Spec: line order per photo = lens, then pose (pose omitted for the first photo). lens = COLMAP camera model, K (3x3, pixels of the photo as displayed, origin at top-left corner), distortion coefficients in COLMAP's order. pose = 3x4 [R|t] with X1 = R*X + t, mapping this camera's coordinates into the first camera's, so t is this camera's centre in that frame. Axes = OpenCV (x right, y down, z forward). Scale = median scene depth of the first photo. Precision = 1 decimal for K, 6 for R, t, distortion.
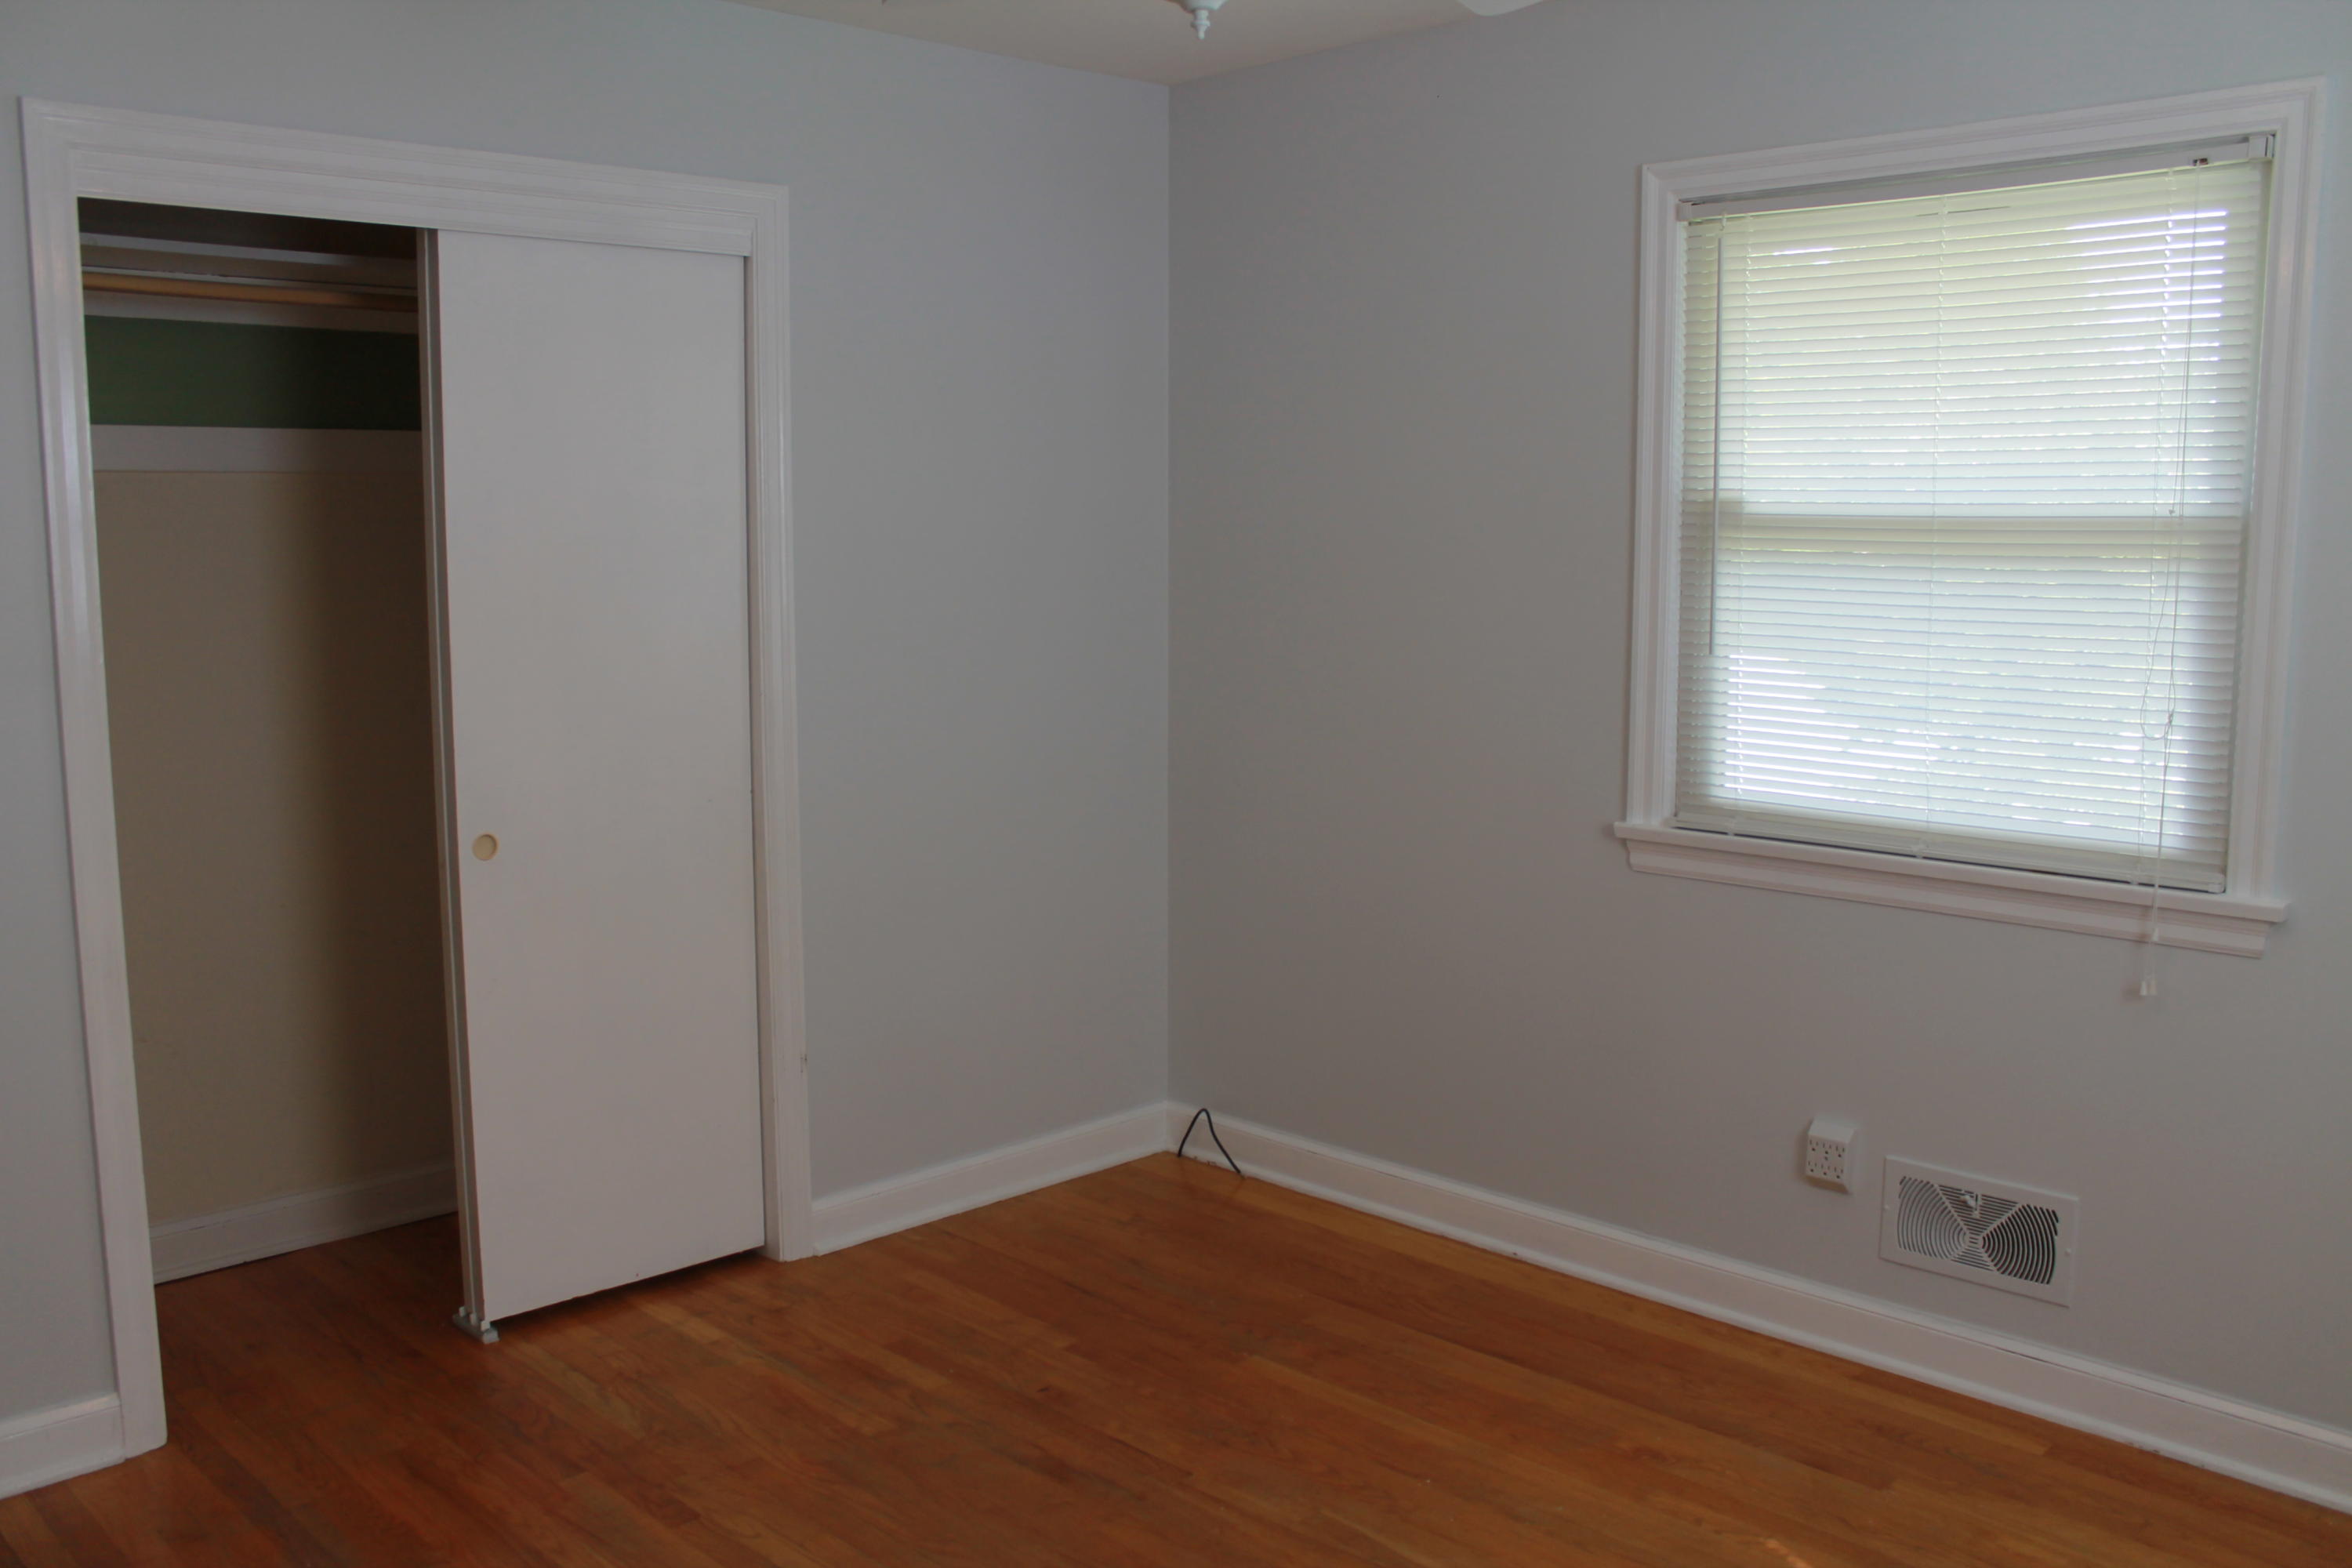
lens RADIAL K [[2023.6, 0, 1197.0], [0, 2023.6, 771.8], [0, 0, 1]] dist [-0.148559, 0.141784]
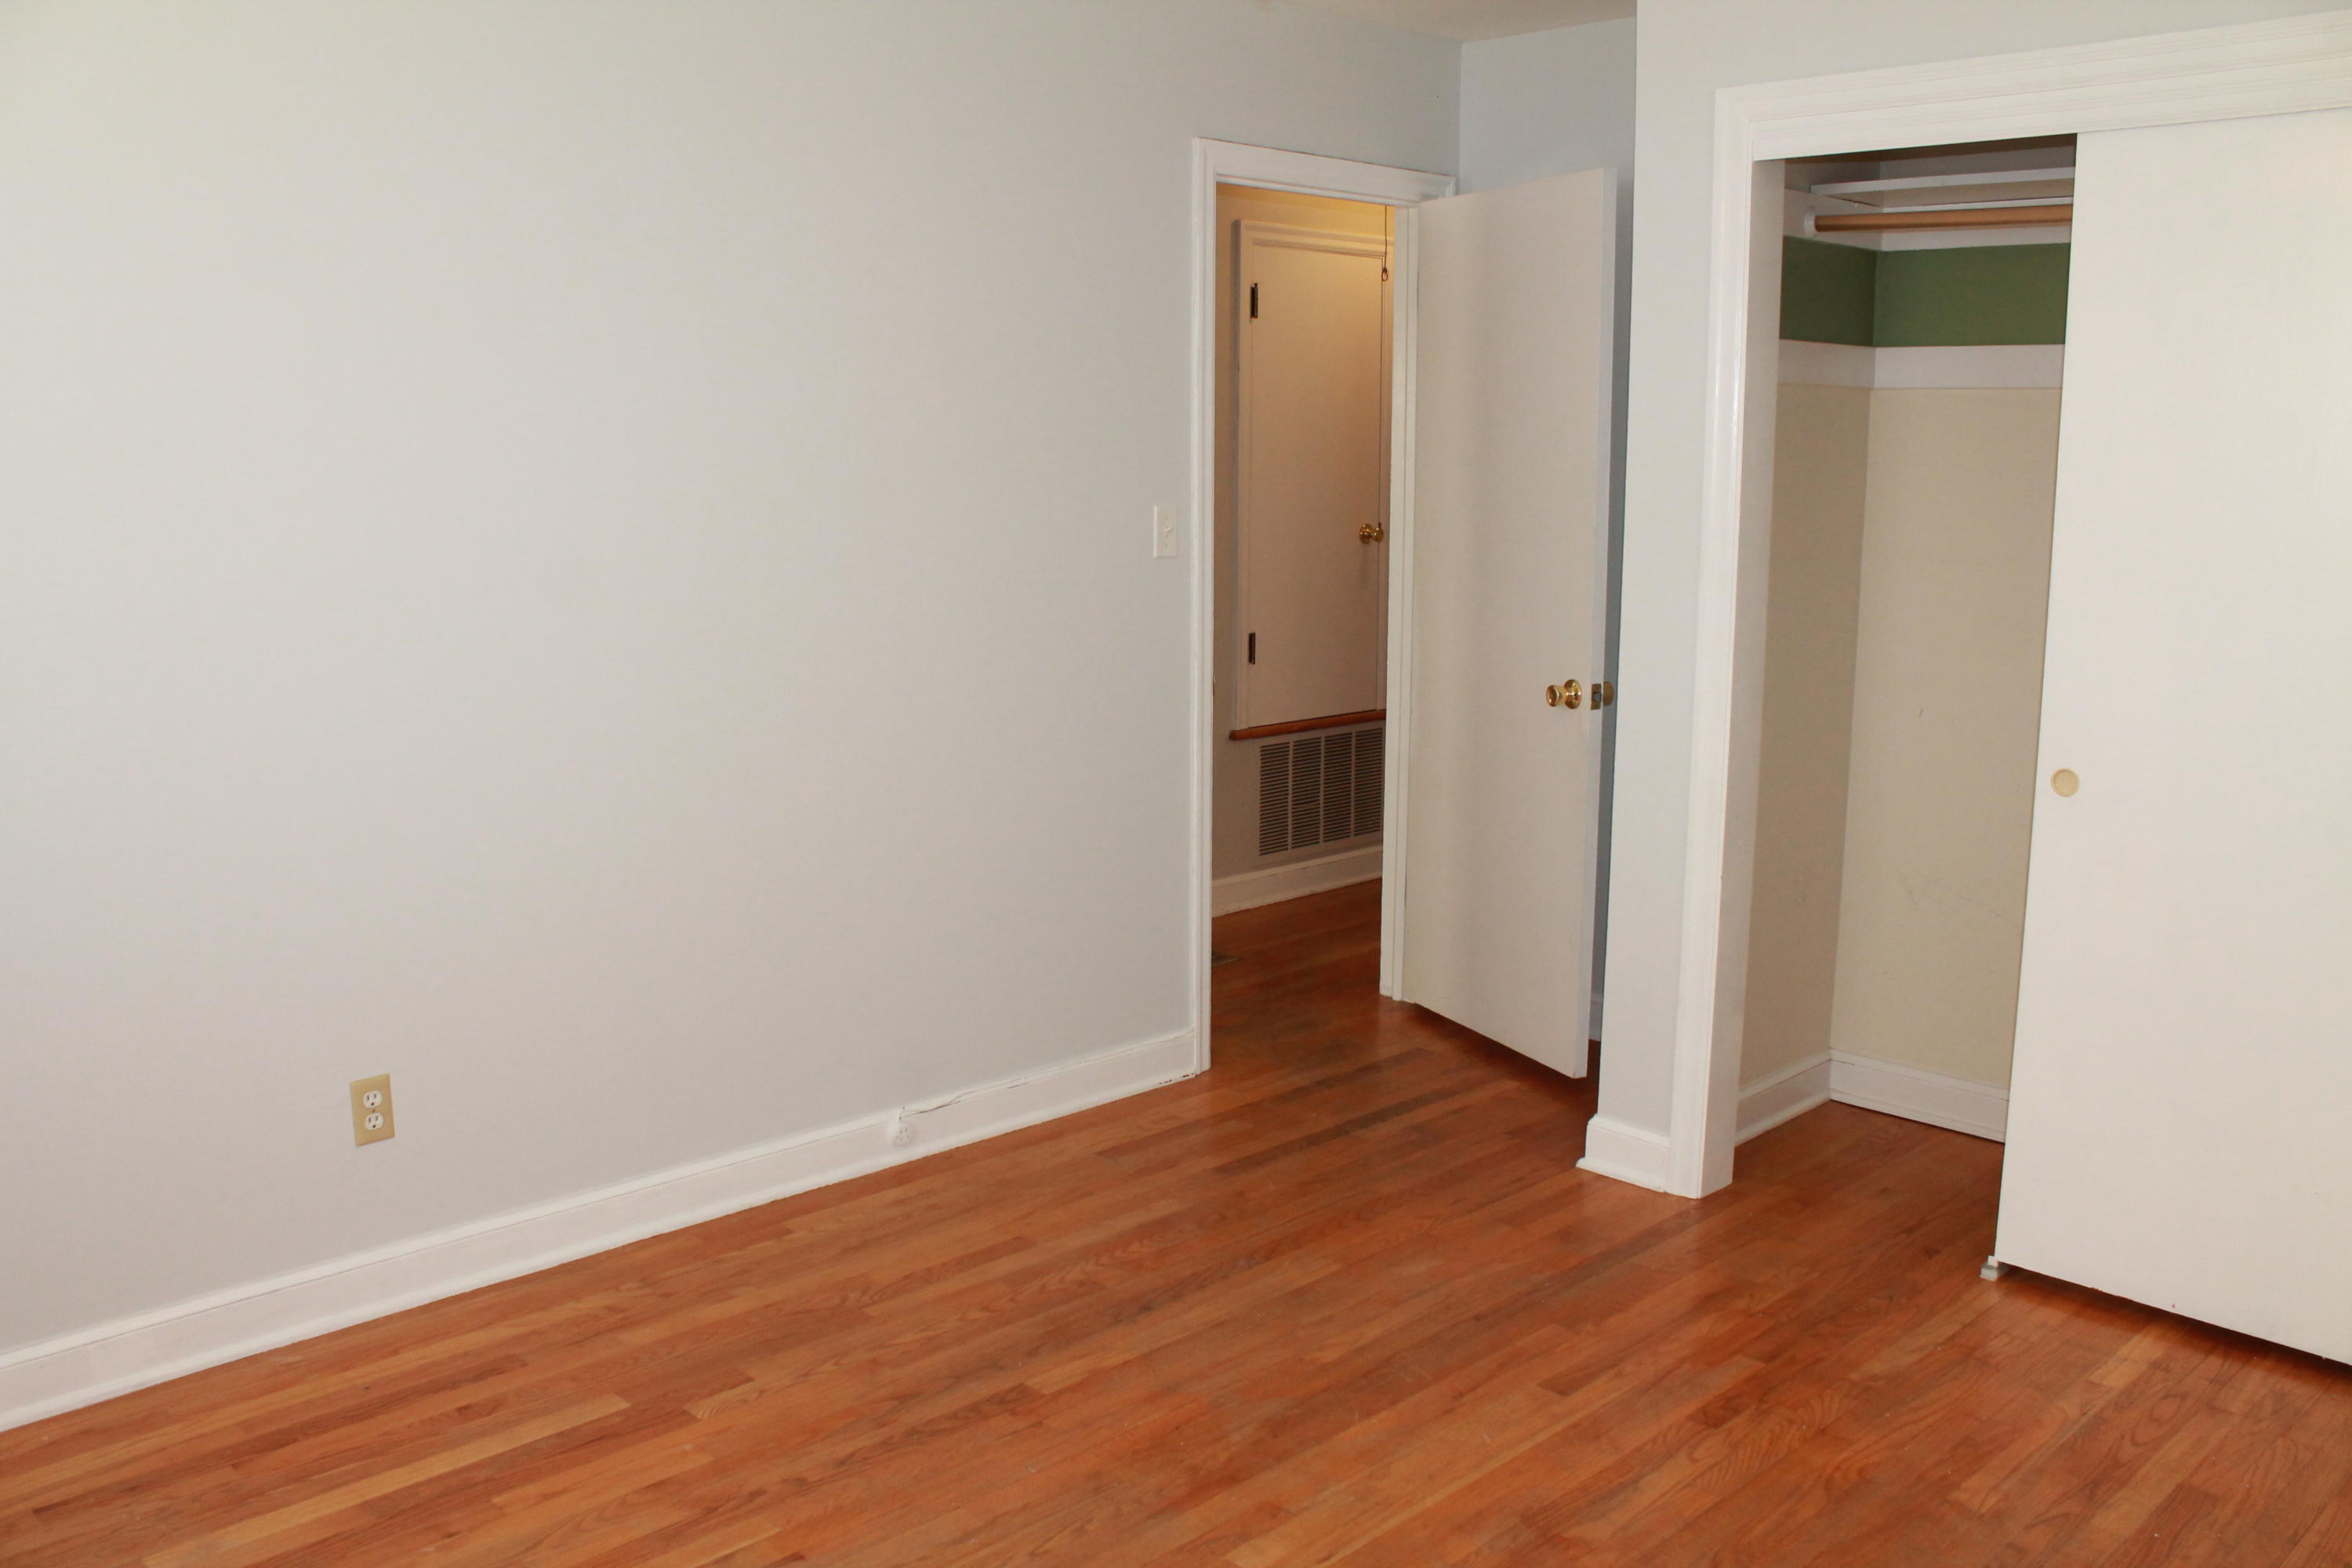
lens RADIAL K [[2023.6, 0, 1173.8], [0, 2023.6, 782.2], [0, 0, 1]] dist [-0.148559, 0.141784]
pose [[-0.009312, 0.171872, -0.985075, 0.583316], [-0.131128, 0.976401, 0.171599, -0.069518], [0.991322, 0.130769, 0.013445, 0.566054]]
